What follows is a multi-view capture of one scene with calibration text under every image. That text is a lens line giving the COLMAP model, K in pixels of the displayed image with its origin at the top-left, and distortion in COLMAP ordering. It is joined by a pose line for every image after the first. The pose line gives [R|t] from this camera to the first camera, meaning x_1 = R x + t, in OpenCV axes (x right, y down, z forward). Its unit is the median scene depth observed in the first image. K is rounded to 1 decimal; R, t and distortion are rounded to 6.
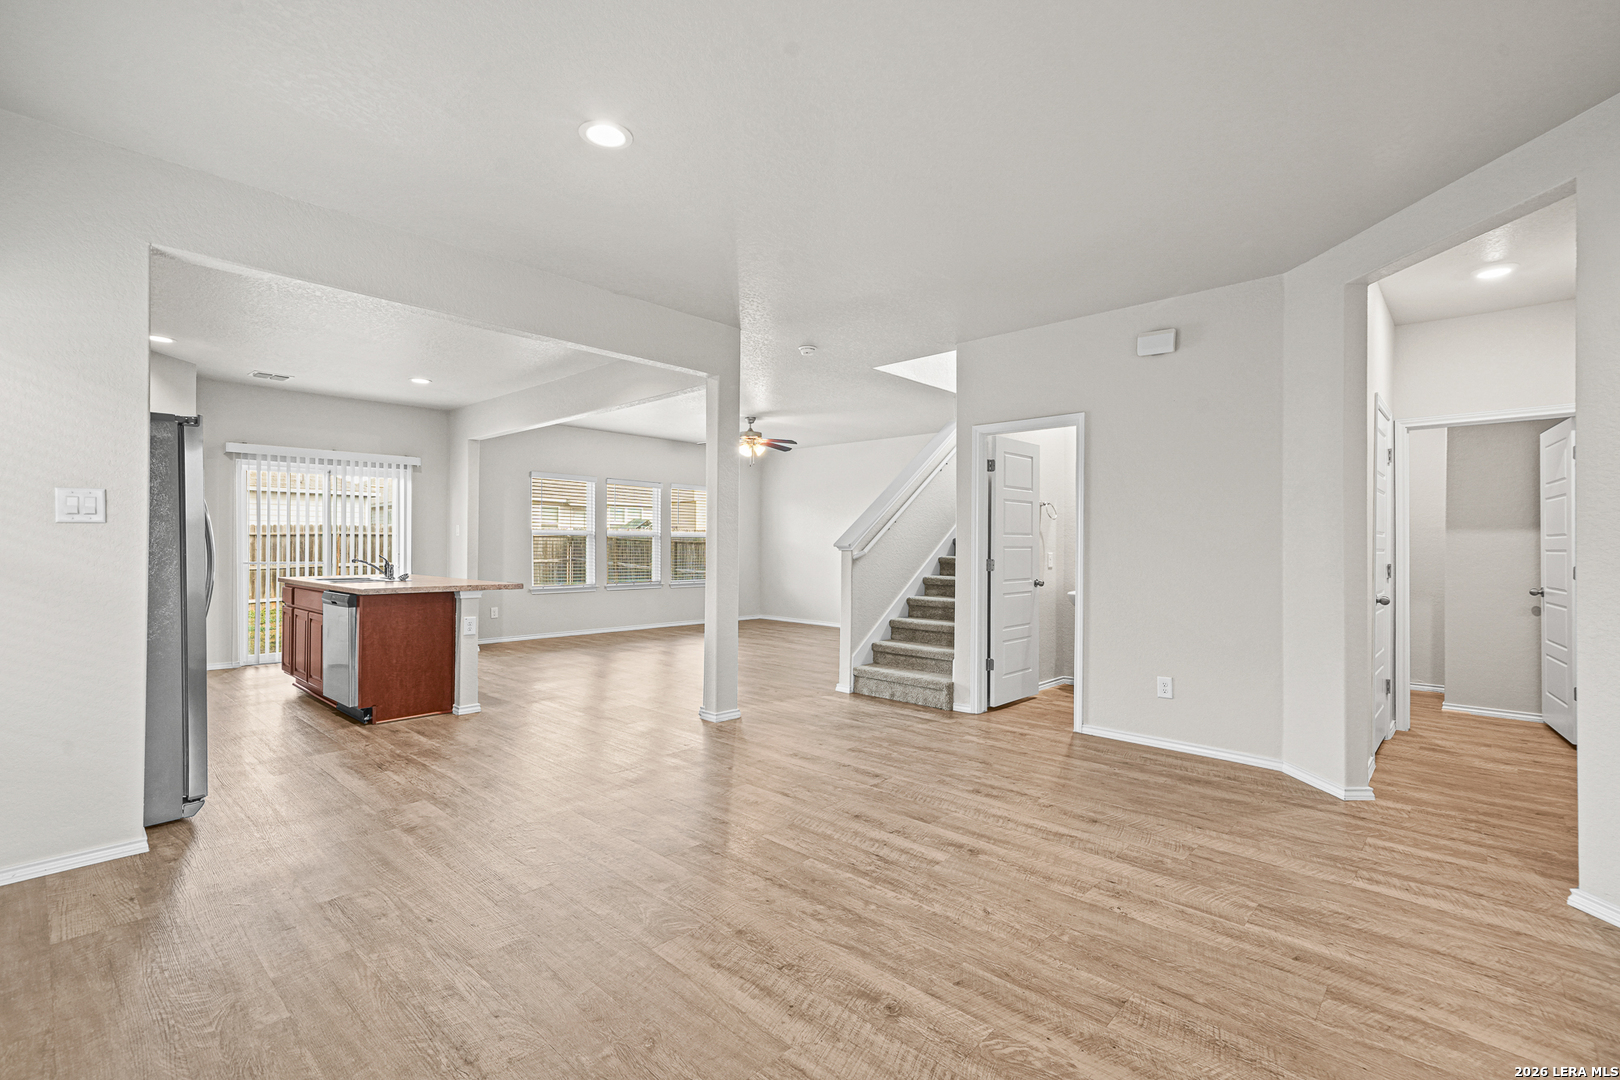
lens RADIAL K [[723.7, 0, 810.0], [0, 723.7, 540.0], [0, 0, 1]] dist [0.011775, -0.000126]
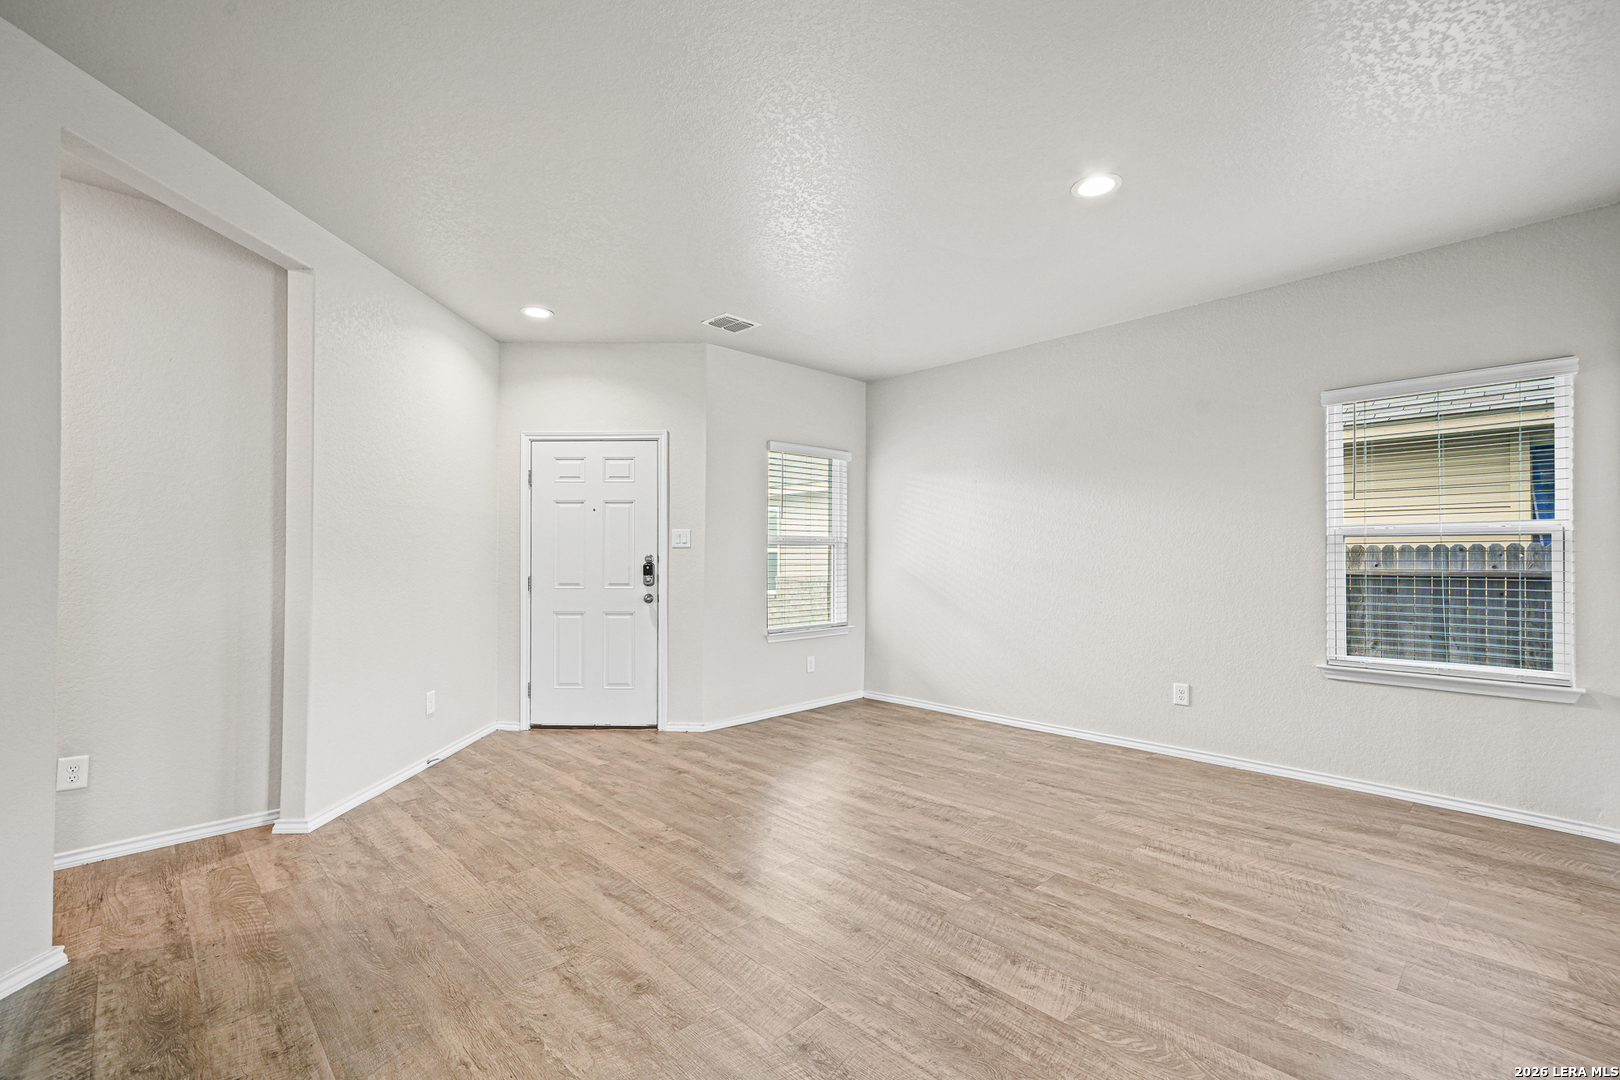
lens RADIAL K [[704.2, 0, 806.7], [0, 704.2, 539.5], [0, 0, 1]] dist [0.006776, 0.000713]
pose [[-0.998465, -0.005220, 0.055147, 0.072602], [-0.006687, 0.999628, -0.026452, 0.007898], [-0.054989, -0.026780, -0.998128, 1.599828]]
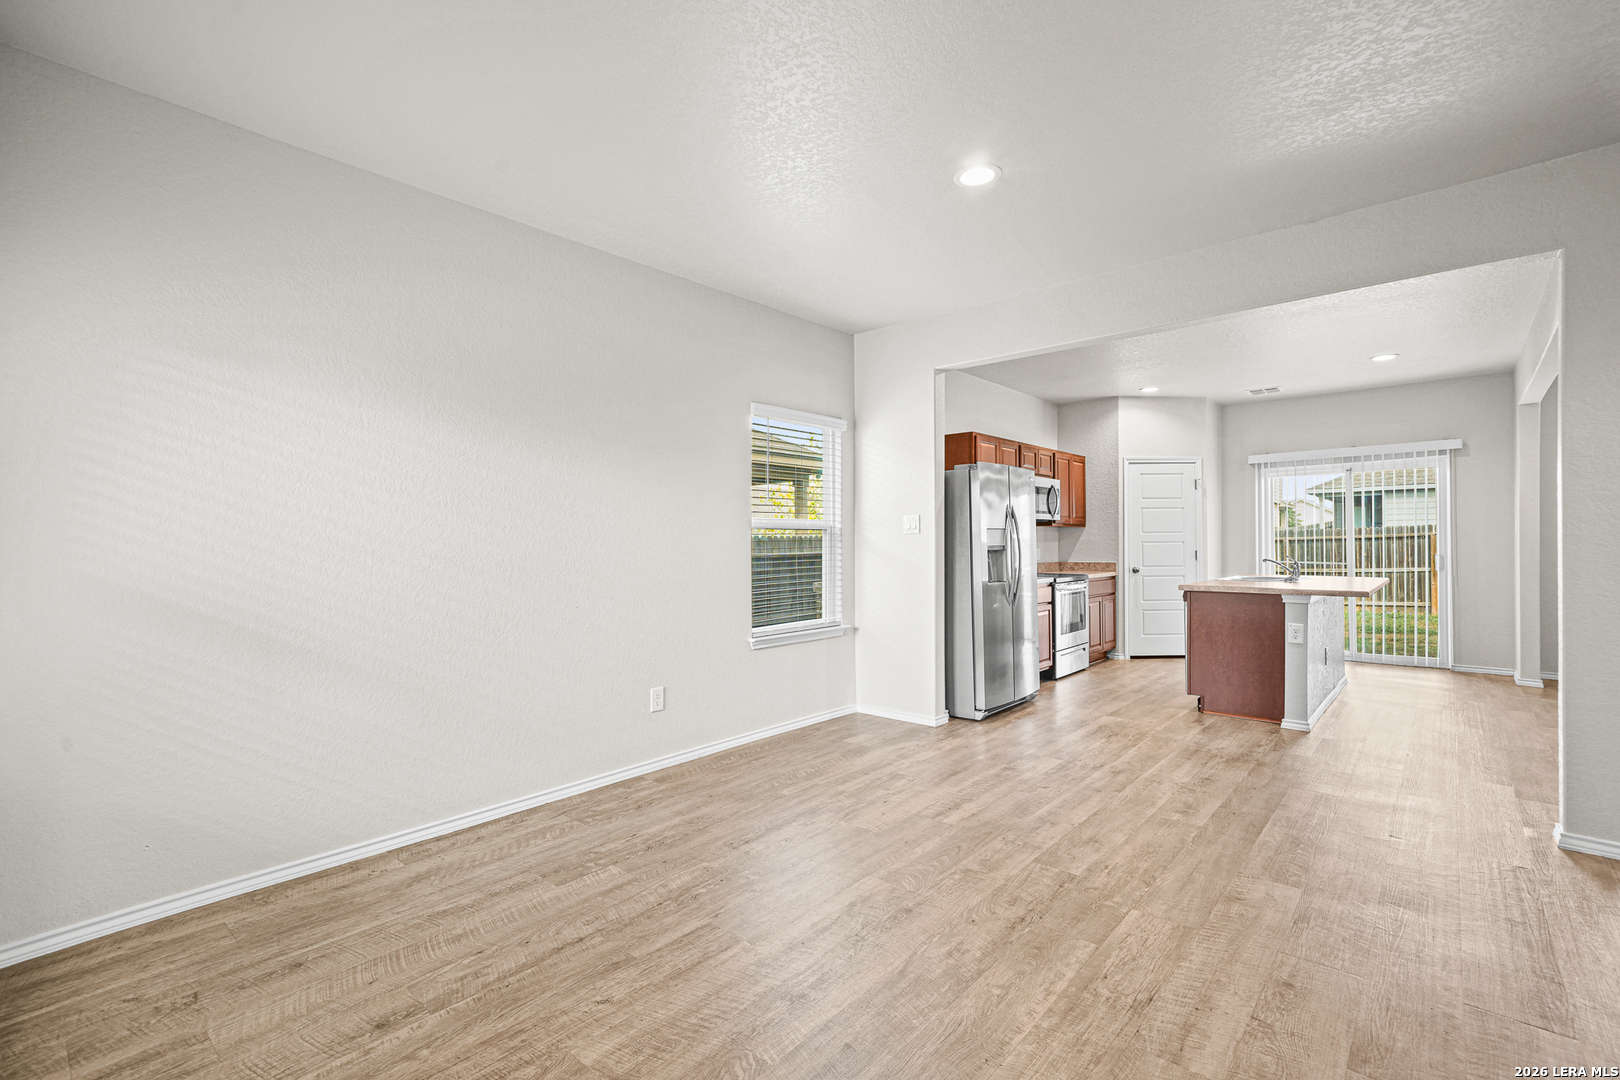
lens RADIAL K [[723.7, 0, 810.0], [0, 723.7, 540.0], [0, 0, 1]] dist [0.011775, -0.000126]
pose [[0.028020, -0.012564, -0.999528, 0.626189], [0.011155, 0.999863, -0.012255, 0.008513], [0.999545, -0.010806, 0.028157, 0.543367]]
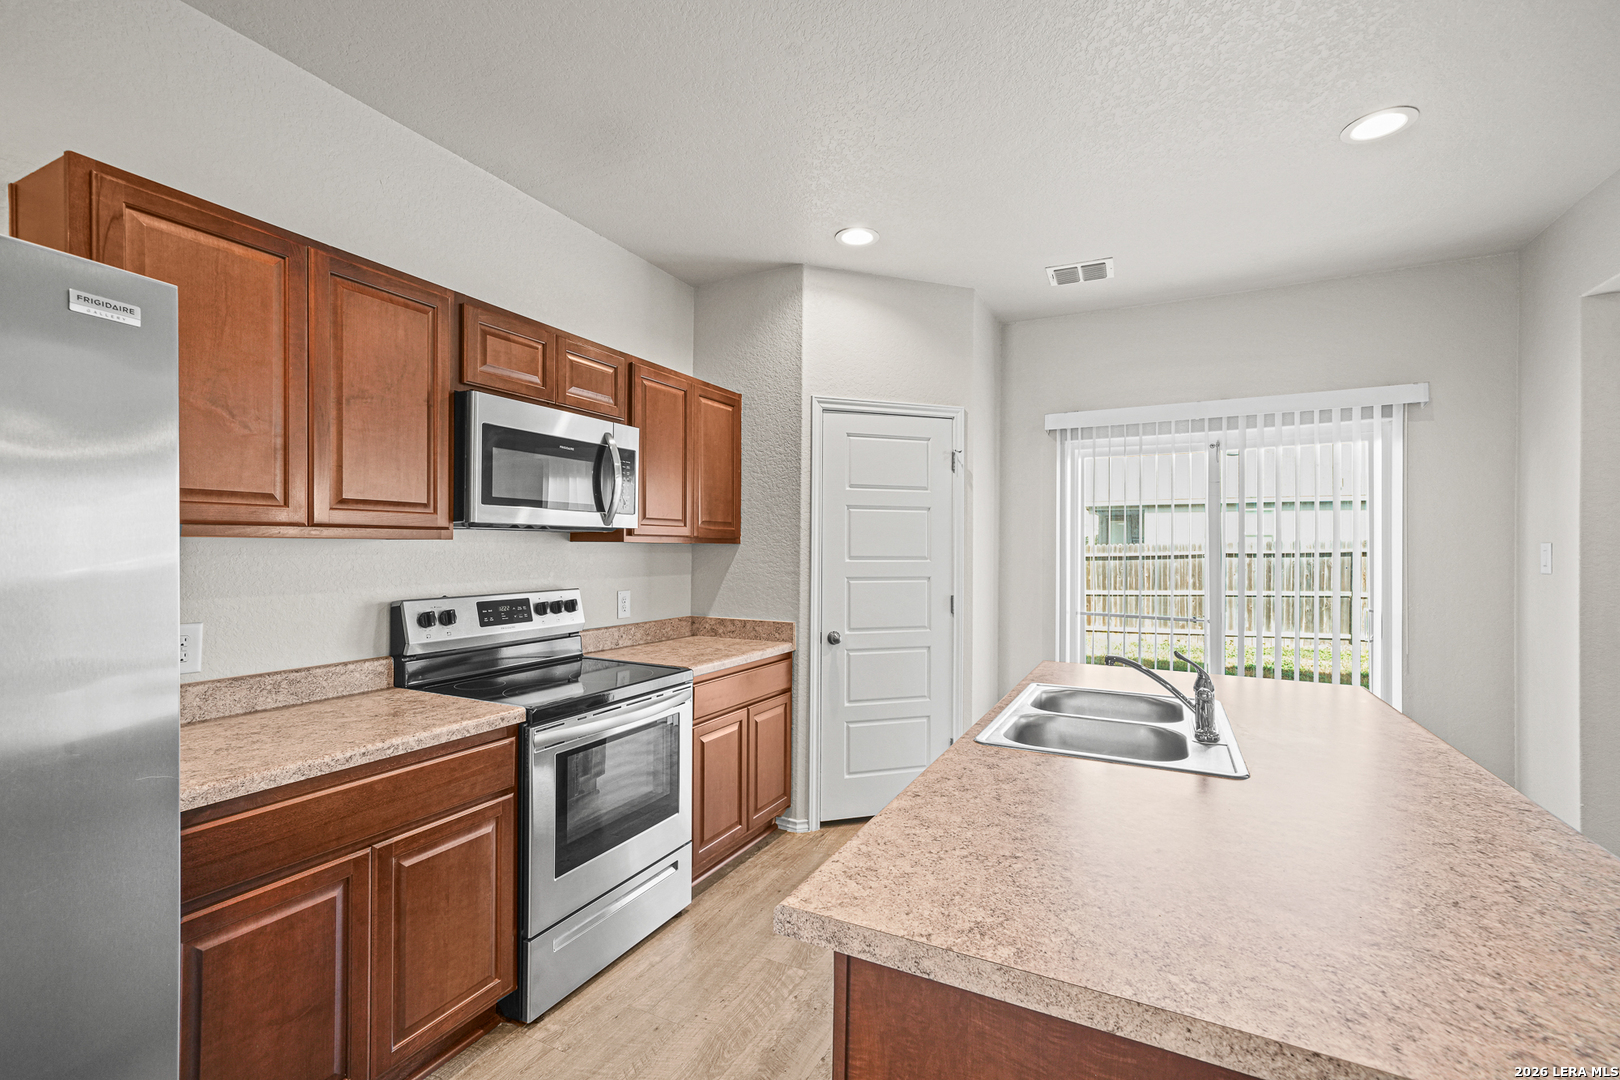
lens RADIAL K [[702.8, 0, 810.1], [0, 702.8, 545.7], [0, 0, 1]] dist [0.006944, 0.000574]
pose [[0.276224, -0.009583, -0.961046, -0.566996], [0.001268, 0.999953, -0.009607, -0.037153], [0.961093, 0.001435, 0.276223, 1.267433]]
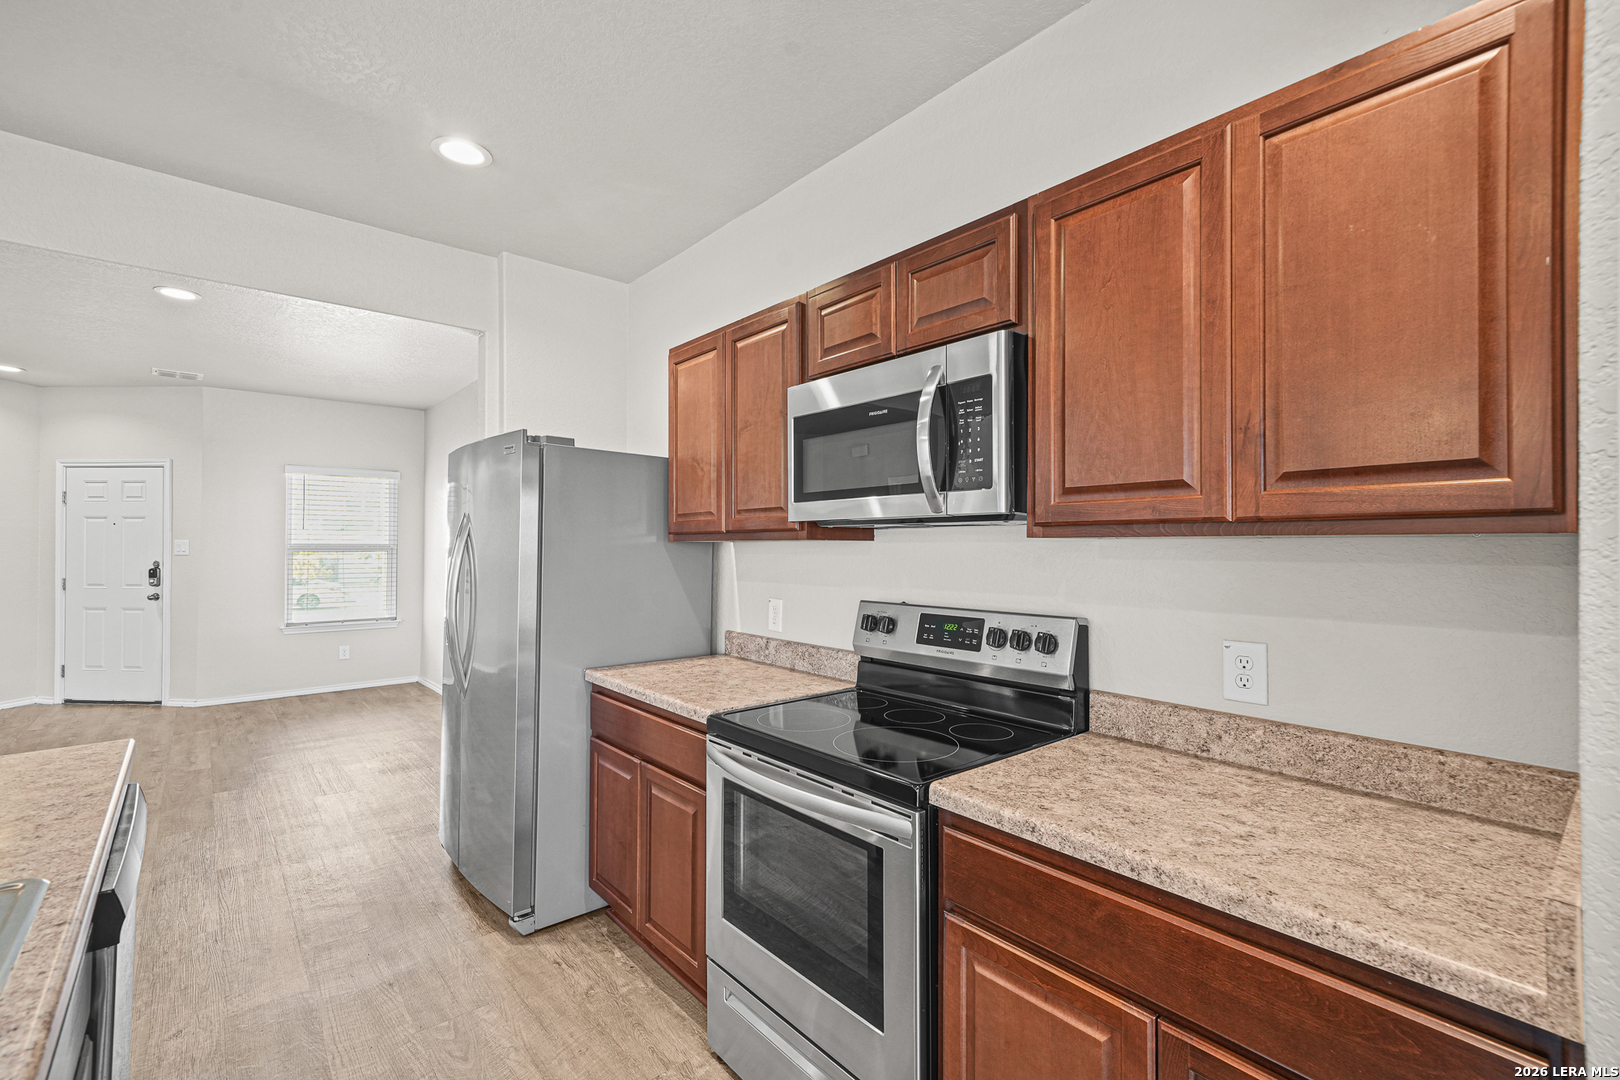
lens RADIAL K [[704.2, 0, 806.7], [0, 704.2, 539.5], [0, 0, 1]] dist [0.006776, 0.000713]
pose [[-0.993595, -0.008214, 0.112699, -1.309132], [-0.009849, 0.999854, -0.013962, -0.040750], [-0.112568, -0.014982, -0.993531, 1.743511]]
